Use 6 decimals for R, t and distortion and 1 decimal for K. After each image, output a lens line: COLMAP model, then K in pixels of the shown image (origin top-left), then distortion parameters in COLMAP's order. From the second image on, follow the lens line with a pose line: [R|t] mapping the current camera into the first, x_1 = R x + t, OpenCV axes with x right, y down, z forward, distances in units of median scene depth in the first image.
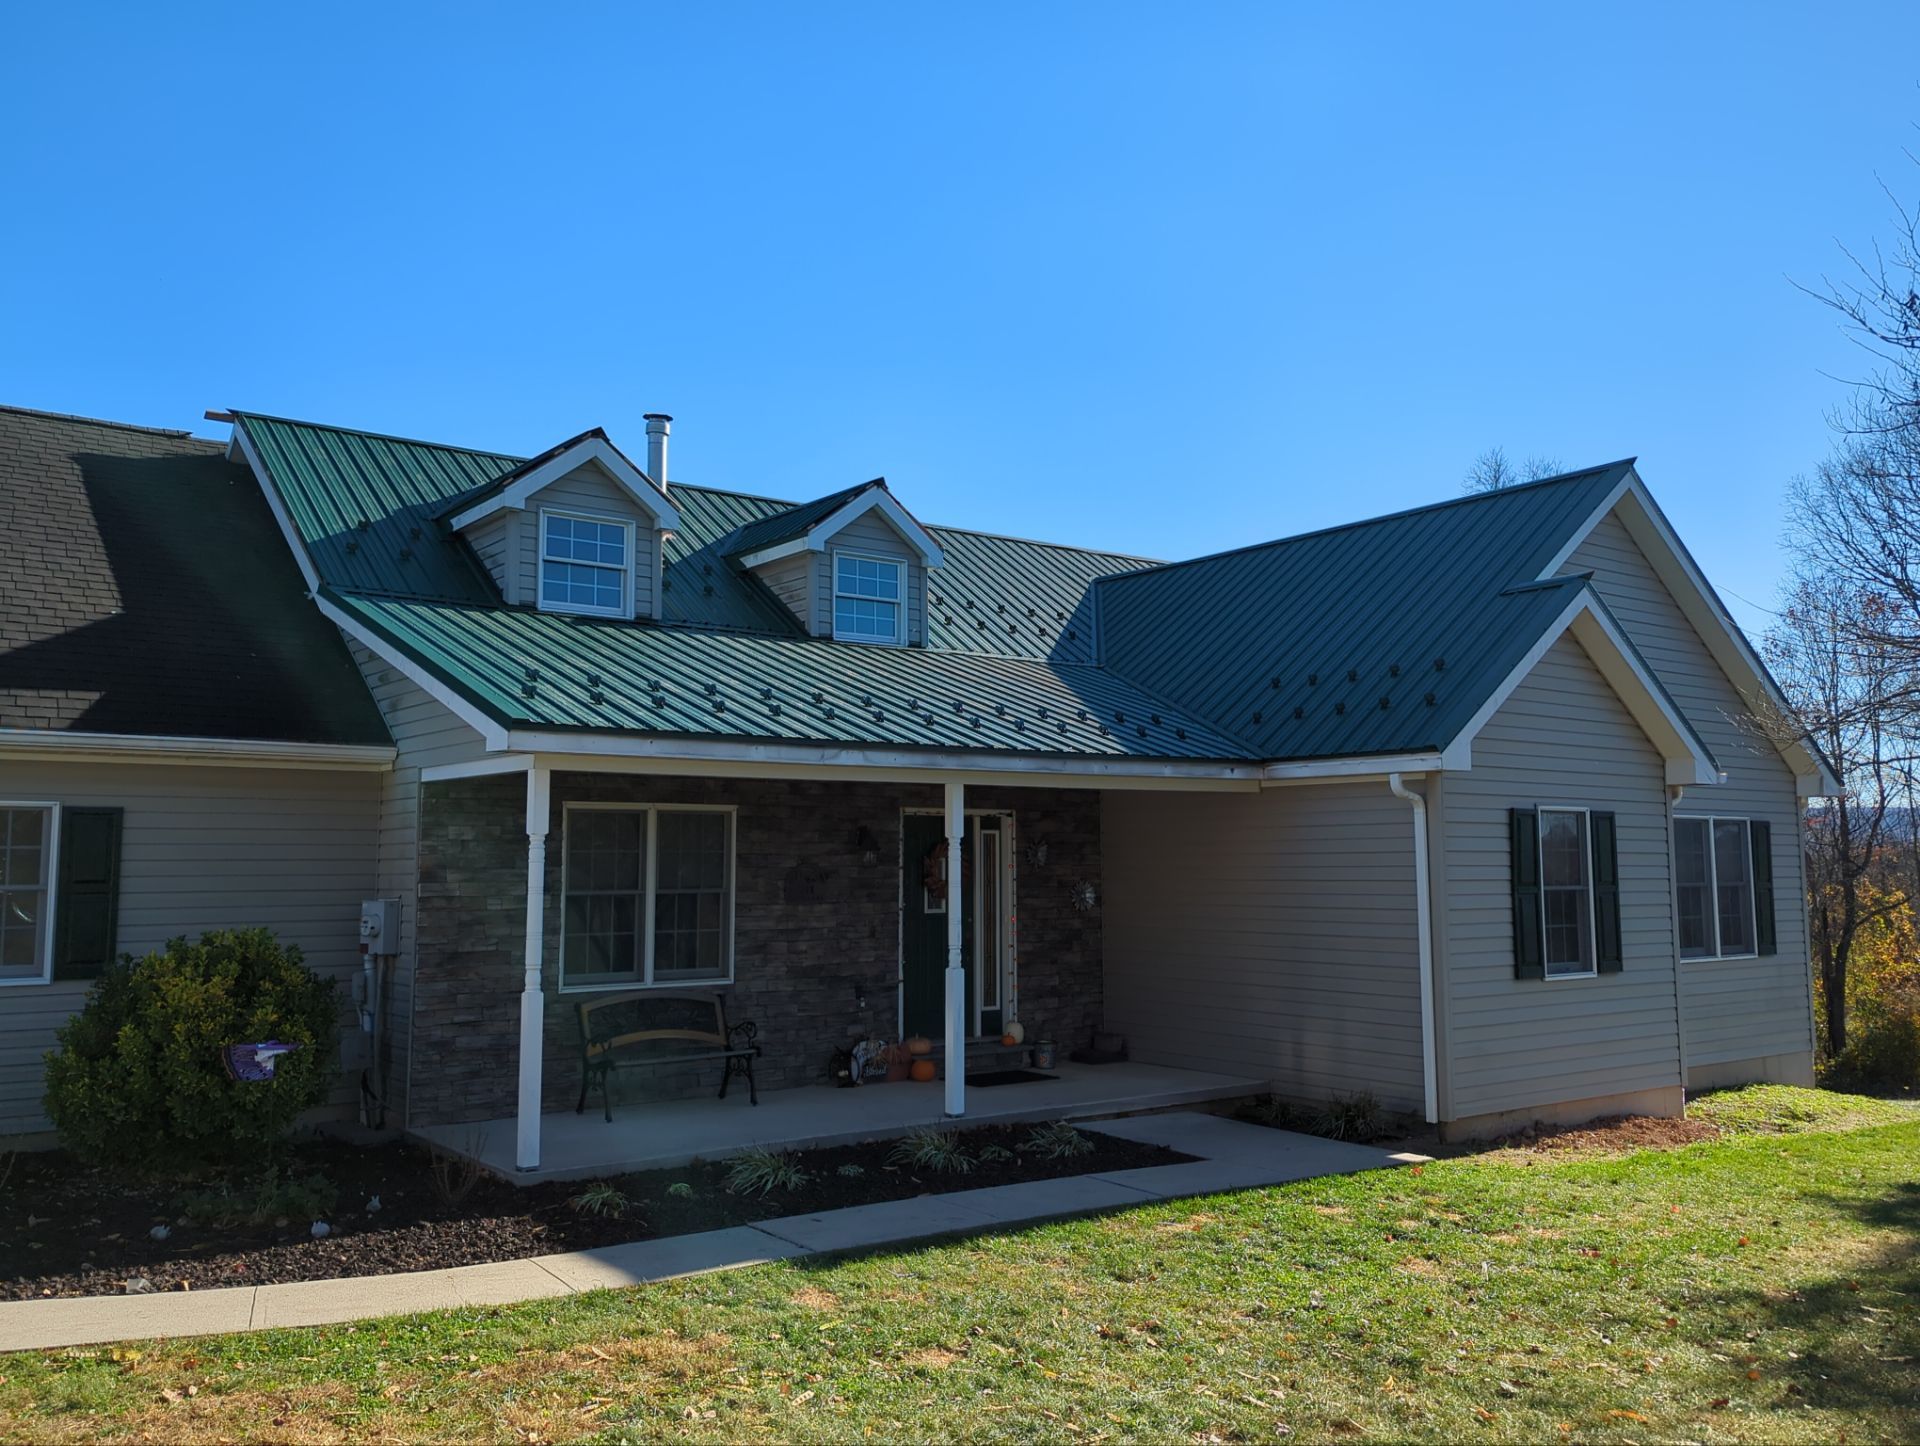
lens RADIAL K [[1543.6, 0, 937.9], [0, 1543.6, 719.8], [0, 0, 1]] dist [0.145081, -0.257346]
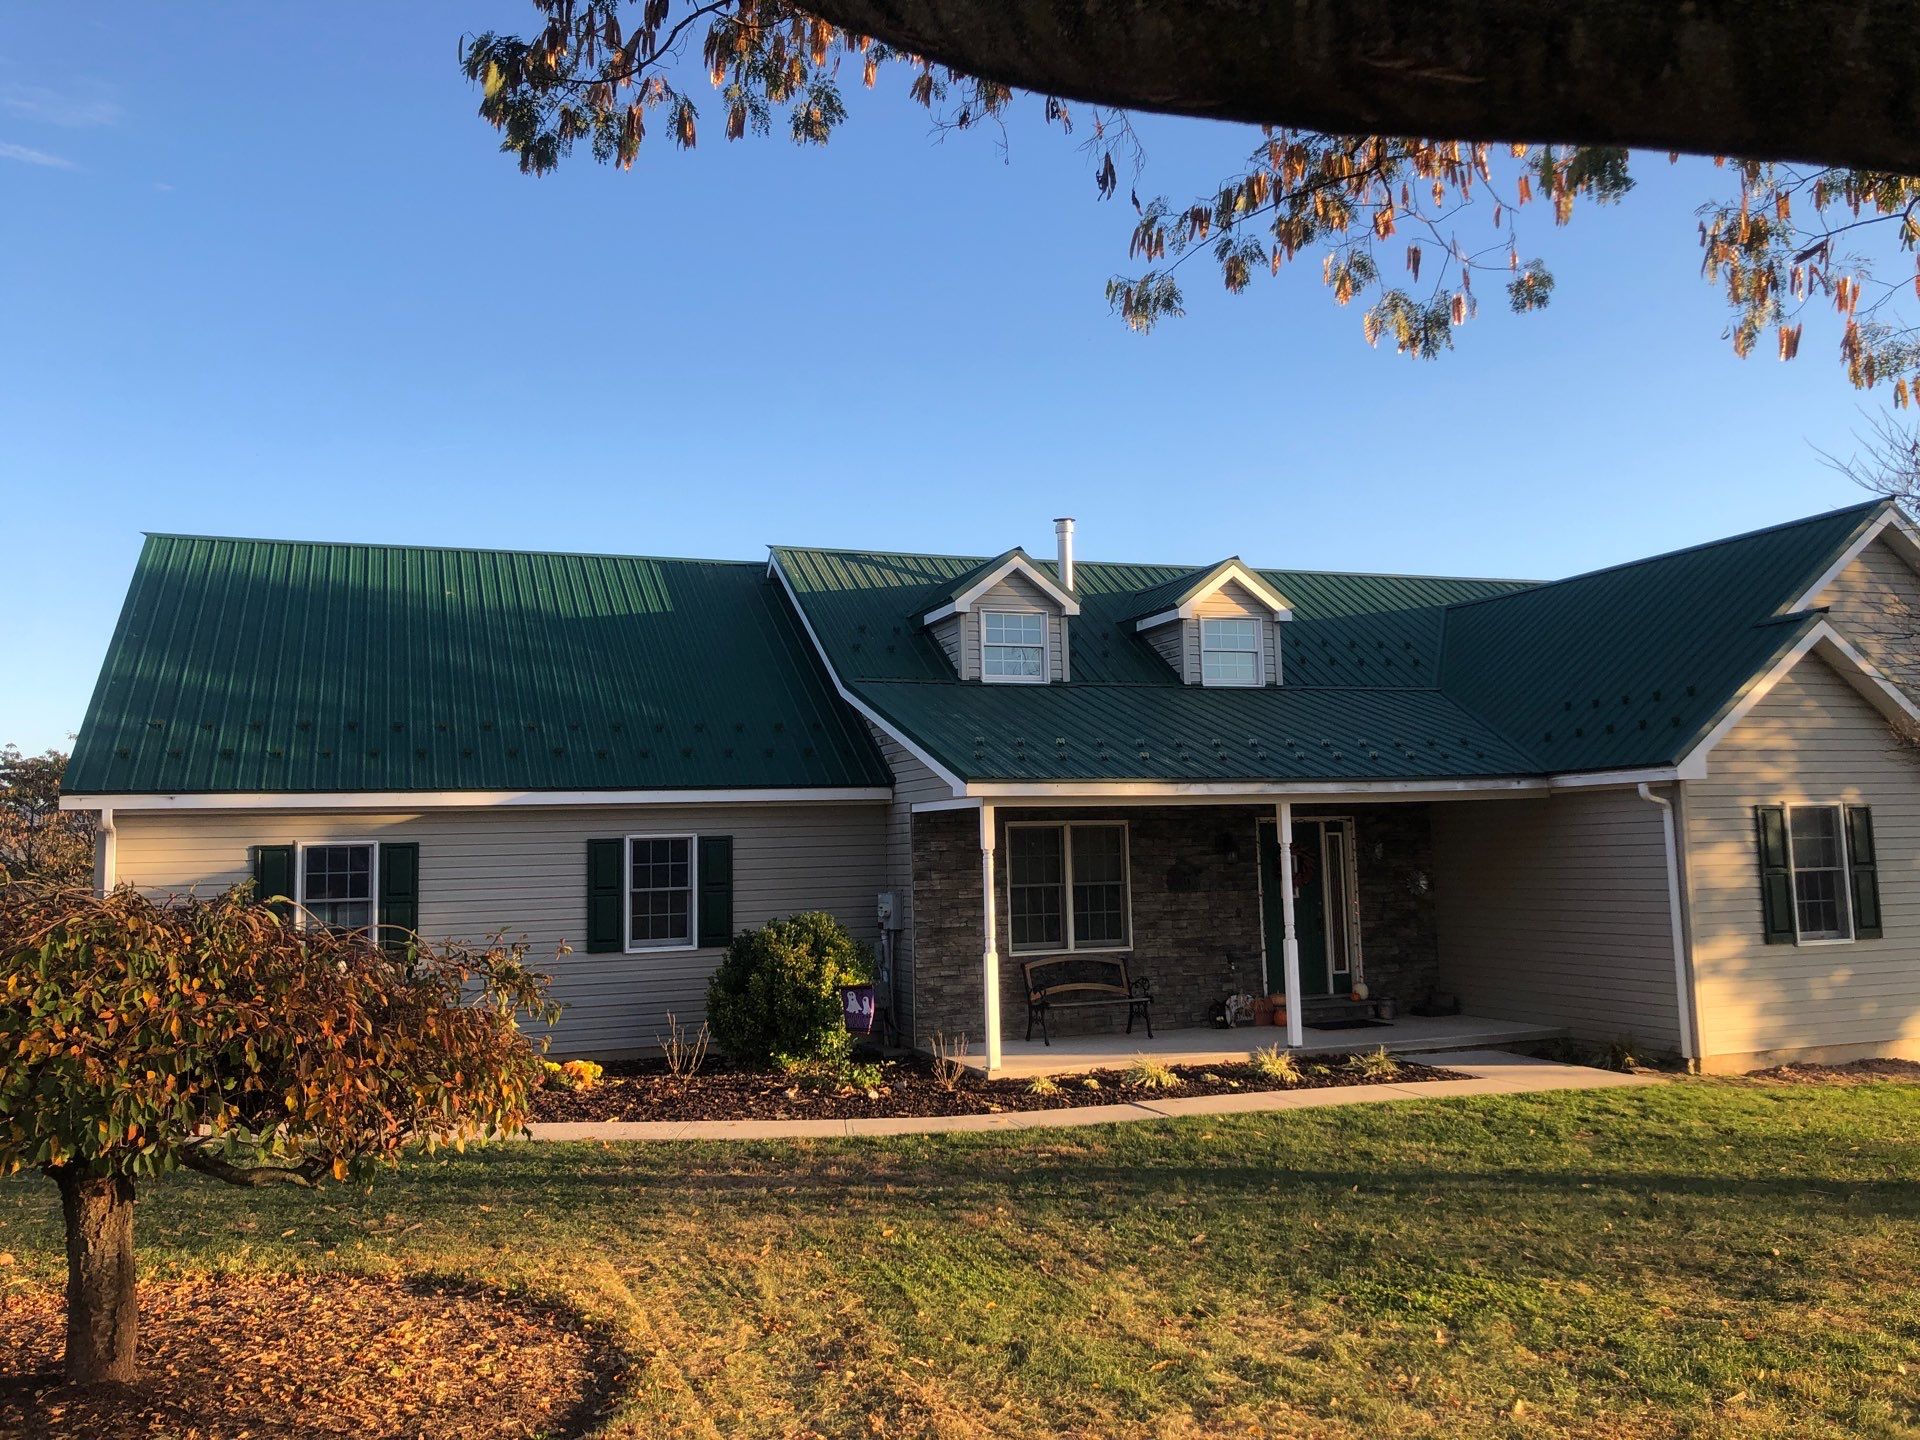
lens RADIAL K [[1493.1, 0, 960.0], [0, 1493.1, 720.0], [0, 0, 1]] dist [0.103141, -0.124022]
pose [[0.961693, -0.047671, -0.269950, 0.087409], [0.049079, 0.998794, -0.001537, -0.038267], [0.269698, -0.011771, 0.962873, -0.306273]]
